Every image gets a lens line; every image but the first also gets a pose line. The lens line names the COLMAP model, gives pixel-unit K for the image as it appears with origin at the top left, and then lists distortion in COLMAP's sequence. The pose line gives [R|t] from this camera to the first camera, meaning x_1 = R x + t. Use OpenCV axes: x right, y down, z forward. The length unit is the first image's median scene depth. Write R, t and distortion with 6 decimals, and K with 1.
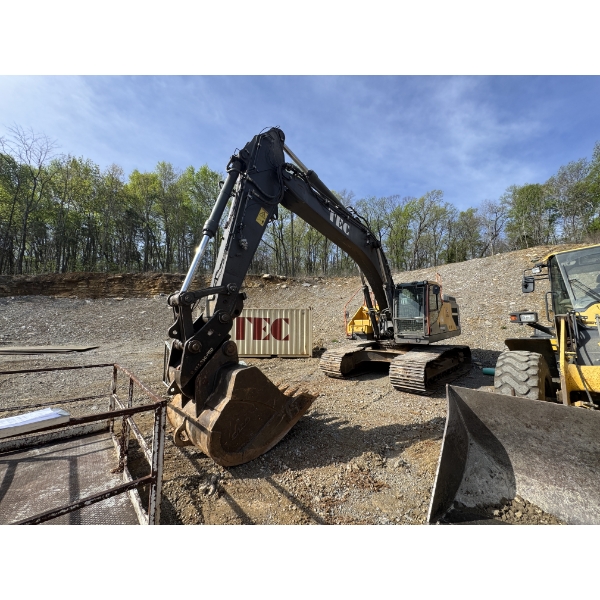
lens RADIAL K [[239.1, 0, 300.0], [0, 239.1, 300.0], [0, 0, 1]] dist [-0.002583, -0.000192]
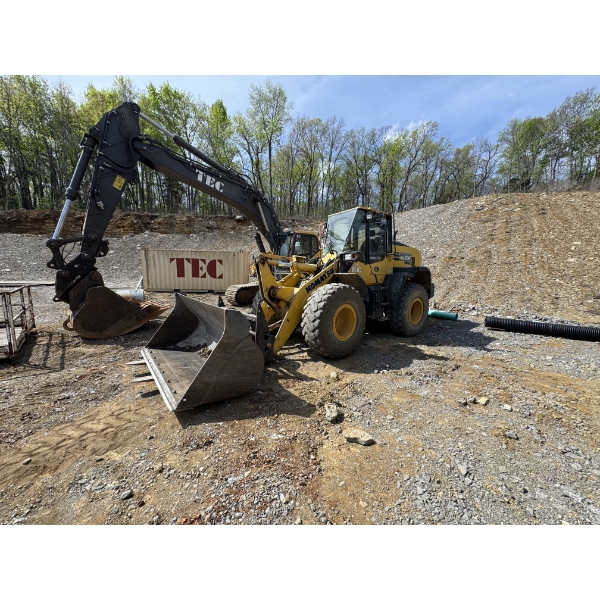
lens RADIAL K [[239.1, 0, 300.0], [0, 239.1, 300.0], [0, 0, 1]] dist [-0.002583, -0.000192]
pose [[0.999632, 0.015139, 0.022521, 0.179891], [-0.020000, 0.971942, 0.234368, -0.007454], [-0.018341, -0.234732, 0.971887, -0.105676]]
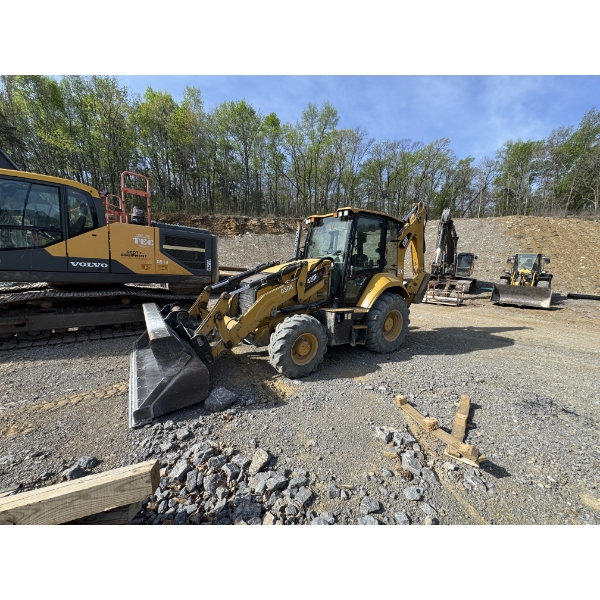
lens RADIAL K [[244.9, 0, 301.8], [0, 244.9, 297.4], [0, 0, 1]] dist [-0.000636, 0.000272]
pose [[0.992807, 0.013663, 0.118946, -0.563252], [-0.044188, 0.965144, 0.257963, -0.077568], [-0.111275, -0.261364, 0.958805, -0.510491]]
